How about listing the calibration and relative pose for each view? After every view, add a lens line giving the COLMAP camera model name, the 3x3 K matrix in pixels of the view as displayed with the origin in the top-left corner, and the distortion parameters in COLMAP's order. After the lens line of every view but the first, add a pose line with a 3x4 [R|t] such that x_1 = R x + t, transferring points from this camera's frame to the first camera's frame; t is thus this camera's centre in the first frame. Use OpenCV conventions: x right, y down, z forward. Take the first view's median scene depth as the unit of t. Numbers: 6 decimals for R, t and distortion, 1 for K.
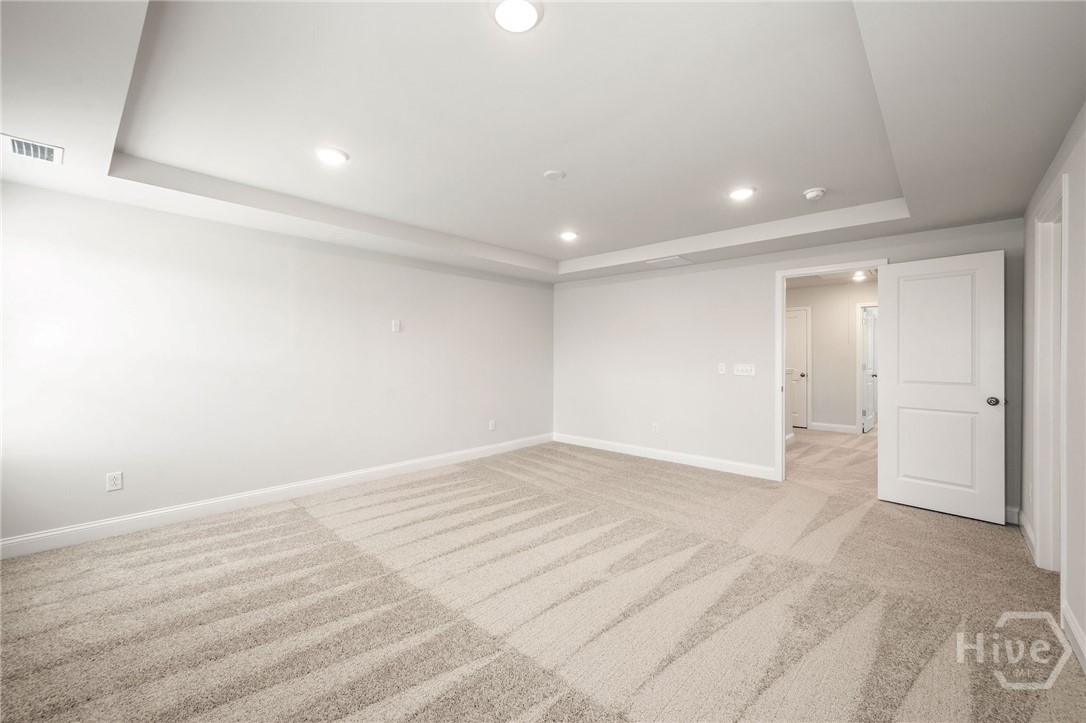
lens RADIAL K [[438.8, 0, 537.1], [0, 438.8, 353.0], [0, 0, 1]] dist [0.000295, 0.000528]
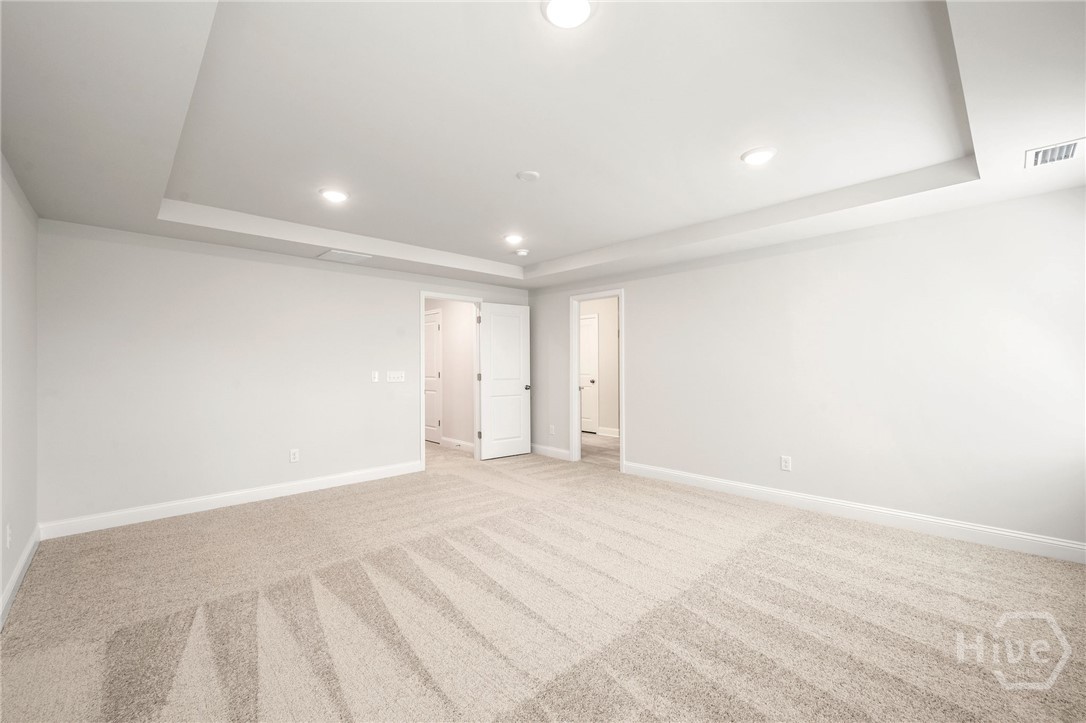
lens RADIAL K [[451.0, 0, 544.0], [0, 451.0, 363.6], [0, 0, 1]] dist [0.005367, 0.000090]
pose [[0.068729, -0.000025, 0.997635, -0.643982], [0.001792, 0.999998, -0.000098, 0.007869], [-0.997634, 0.001795, 0.068729, 0.610187]]
